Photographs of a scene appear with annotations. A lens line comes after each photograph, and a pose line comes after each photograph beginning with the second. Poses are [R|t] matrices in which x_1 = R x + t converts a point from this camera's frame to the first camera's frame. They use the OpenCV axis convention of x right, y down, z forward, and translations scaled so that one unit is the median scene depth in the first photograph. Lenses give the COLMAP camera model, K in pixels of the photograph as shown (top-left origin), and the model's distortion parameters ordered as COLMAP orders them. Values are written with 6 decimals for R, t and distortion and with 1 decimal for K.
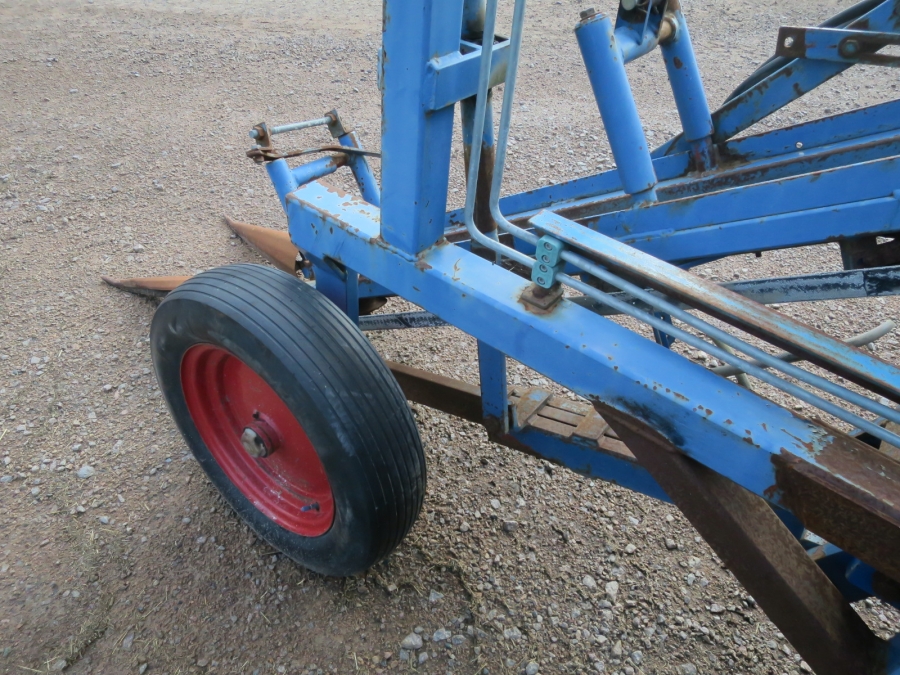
lens RADIAL K [[641.0, 0, 448.3], [0, 641.0, 338.5], [0, 0, 1]] dist [-0.056669, 0.015302]
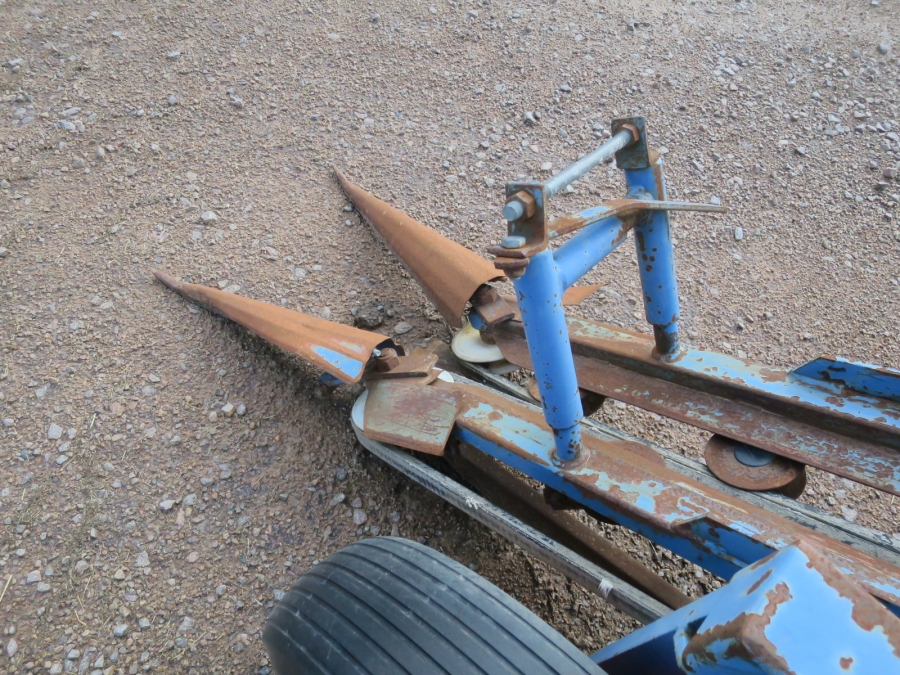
lens RADIAL K [[641.0, 0, 448.3], [0, 641.0, 337.7], [0, 0, 1]] dist [-0.056669, 0.015302]
pose [[0.990852, 0.129479, -0.038054, -0.204303], [-0.117006, 0.964718, 0.235858, -0.213425], [0.067250, -0.229247, 0.971042, 0.351059]]
